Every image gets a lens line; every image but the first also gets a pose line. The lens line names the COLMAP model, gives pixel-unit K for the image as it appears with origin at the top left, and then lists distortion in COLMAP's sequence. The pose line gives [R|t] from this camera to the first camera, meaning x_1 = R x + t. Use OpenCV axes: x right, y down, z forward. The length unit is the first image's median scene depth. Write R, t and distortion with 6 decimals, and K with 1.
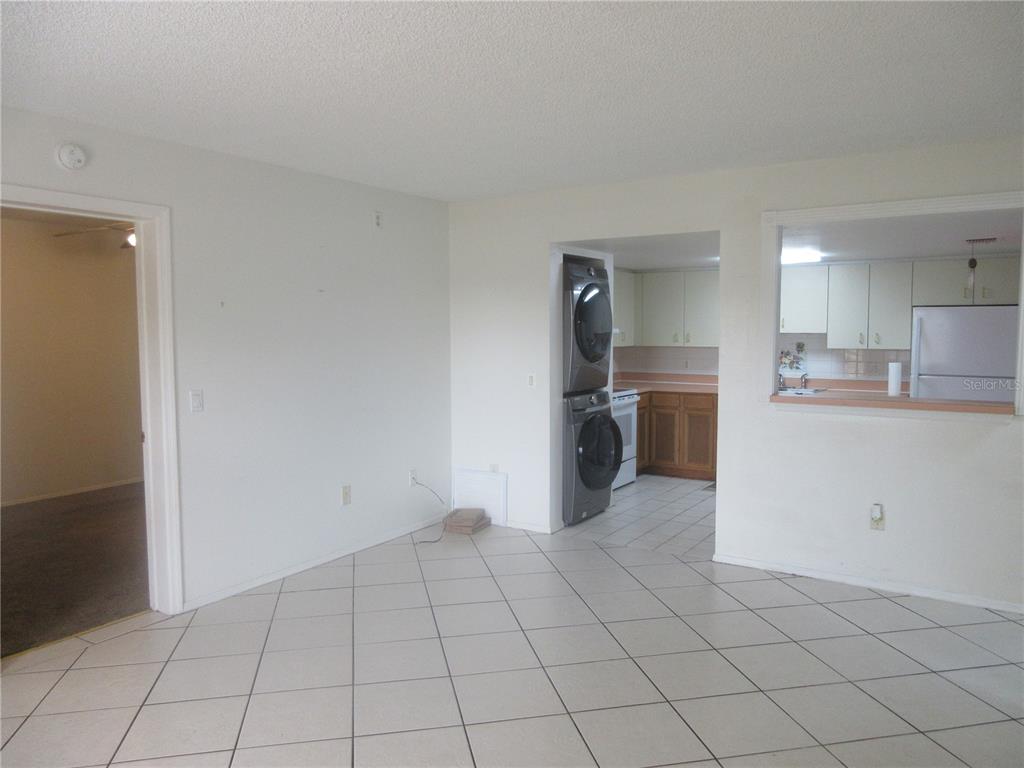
lens RADIAL K [[754.6, 0, 513.0], [0, 754.6, 379.4], [0, 0, 1]] dist [-0.005564, 0.001898]
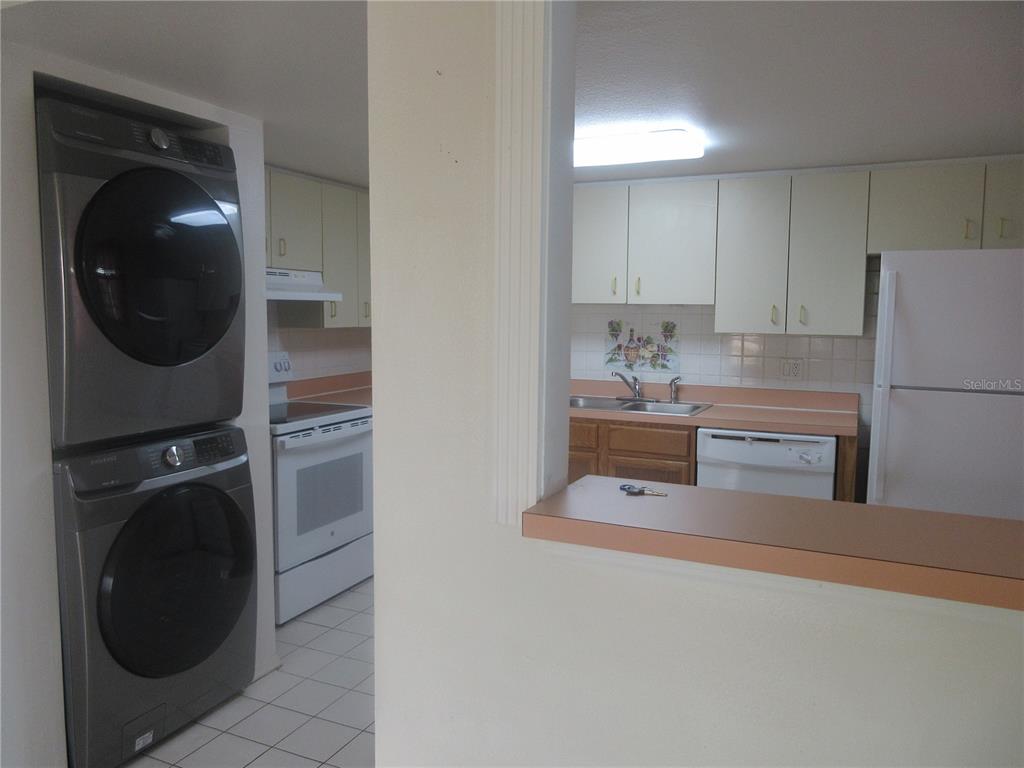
lens RADIAL K [[754.6, 0, 513.0], [0, 754.6, 379.4], [0, 0, 1]] dist [-0.005564, 0.001898]
pose [[0.989971, -0.002415, 0.141250, 0.232807], [-0.001166, 0.999680, 0.025269, -0.025056], [-0.141266, -0.025181, 0.989651, 0.571778]]
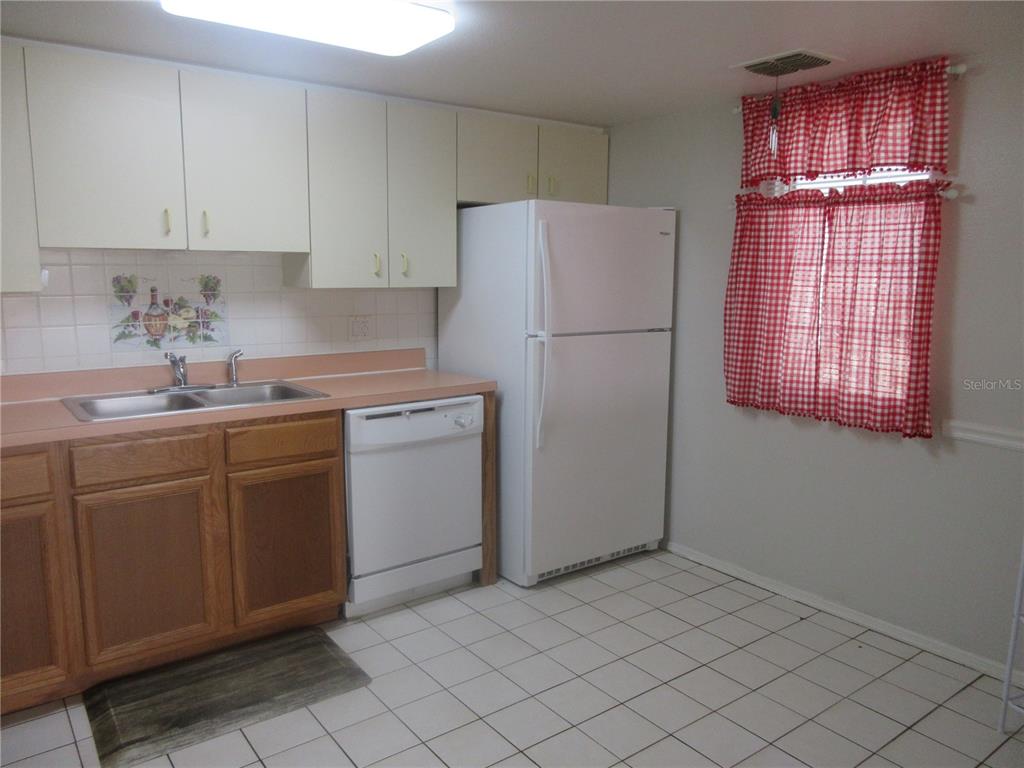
lens RADIAL K [[754.6, 0, 513.0], [0, 754.6, 379.4], [0, 0, 1]] dist [-0.005564, 0.001898]
pose [[0.342797, -0.131701, 0.930132, 0.058082], [0.056586, 0.991221, 0.119496, -0.041838], [-0.937704, 0.011669, 0.347240, 0.892650]]
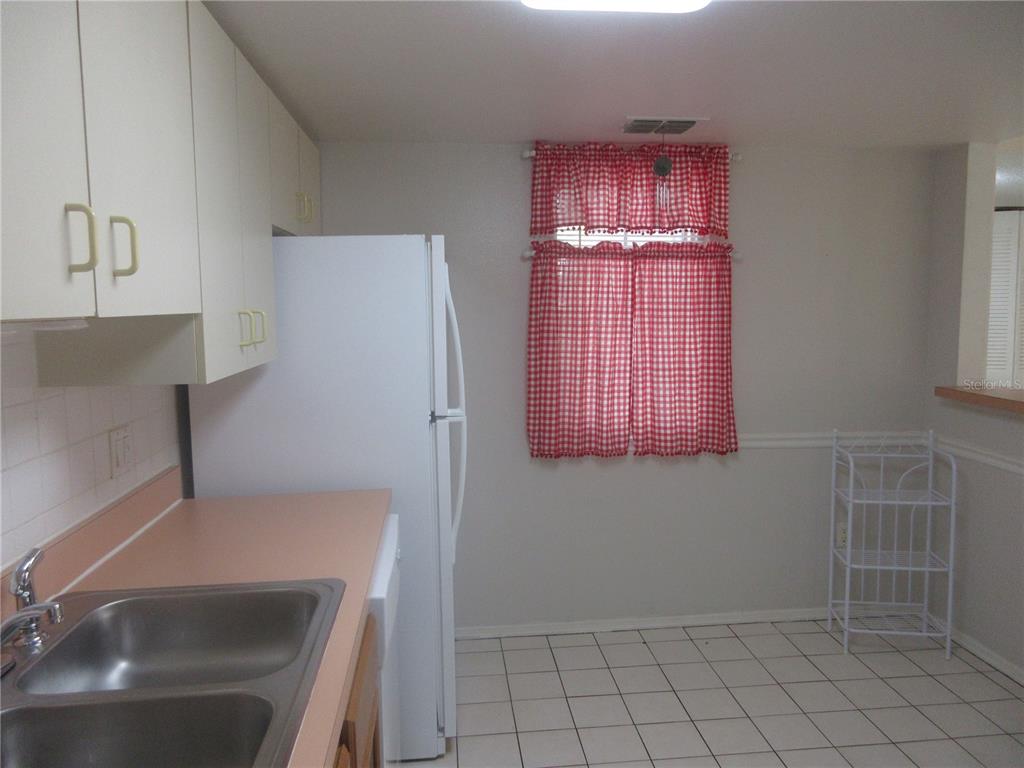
lens RADIAL K [[735.3, 0, 512.0], [0, 735.3, 384.0], [0, 0, 1]] dist [-0.006903, -0.002066]
pose [[-0.626439, -0.076295, 0.775728, 0.245838], [0.063726, 0.986854, 0.148521, -0.079193], [-0.776861, 0.142474, -0.613342, 1.269333]]
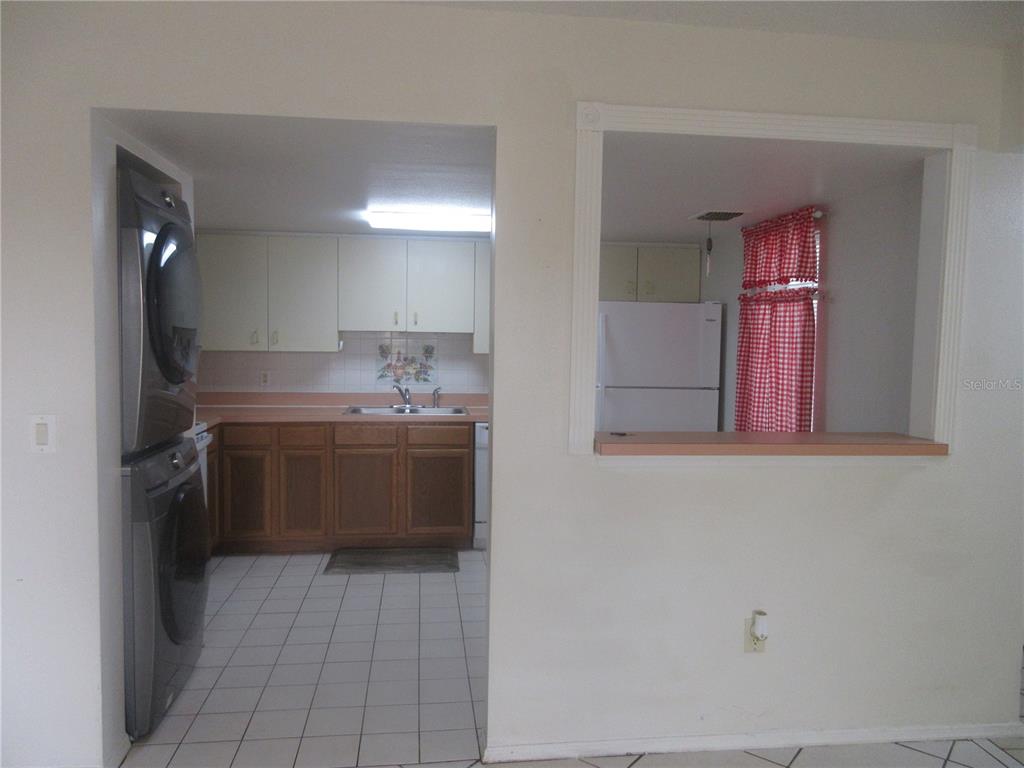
lens RADIAL K [[754.6, 0, 513.0], [0, 754.6, 379.4], [0, 0, 1]] dist [-0.005564, 0.001898]
pose [[0.766444, -0.023772, 0.641871, -0.040953], [0.025974, 0.999645, 0.006008, -0.022929], [-0.641785, 0.012067, 0.766789, 0.482795]]
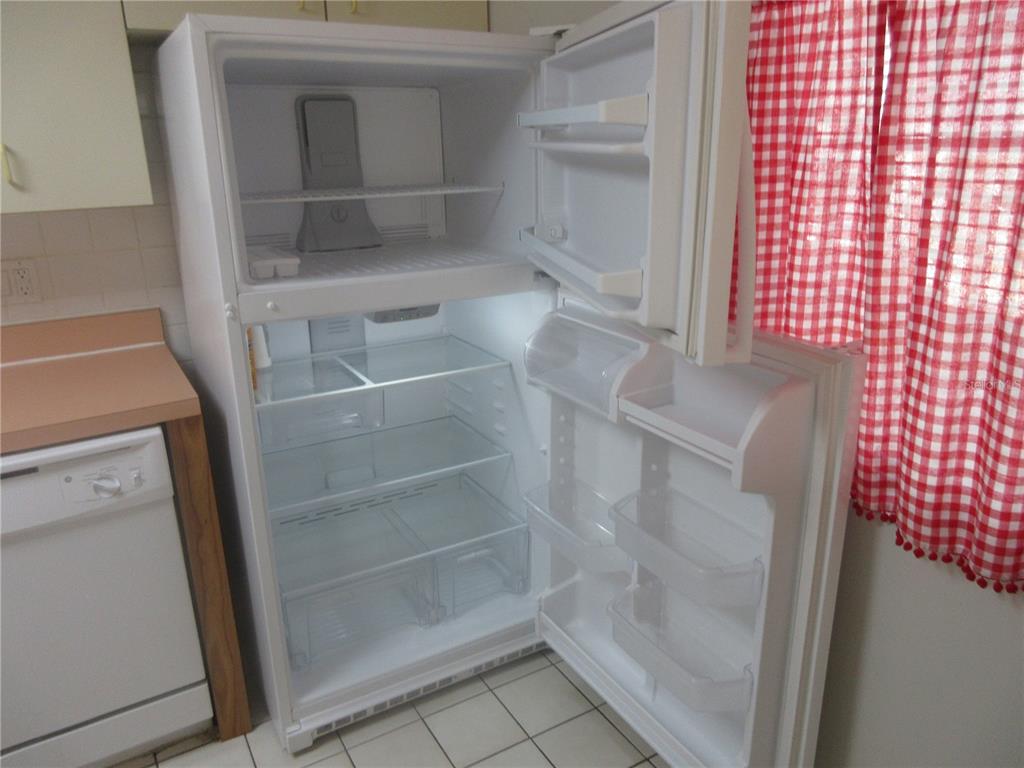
lens RADIAL K [[751.7, 0, 511.9], [0, 751.7, 373.3], [0, 0, 1]] dist [-0.006282, -0.005590]
pose [[0.445188, -0.277504, 0.851351, 0.384692], [0.081367, 0.959370, 0.270164, -0.050076], [-0.891732, -0.051002, 0.449680, 0.865196]]
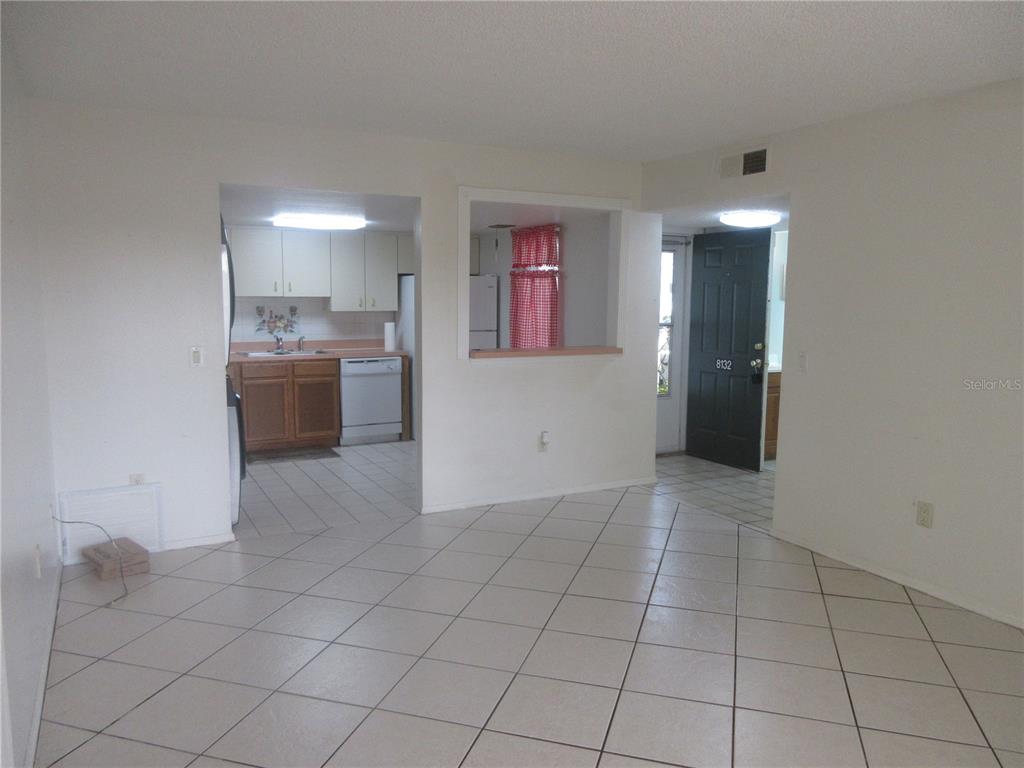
lens RADIAL K [[754.6, 0, 513.0], [0, 754.6, 379.4], [0, 0, 1]] dist [-0.005564, 0.001898]
pose [[0.483649, -0.093295, 0.870276, -0.474173], [0.052071, 0.995609, 0.077793, -0.018080], [-0.873712, 0.007691, 0.486383, 0.311575]]
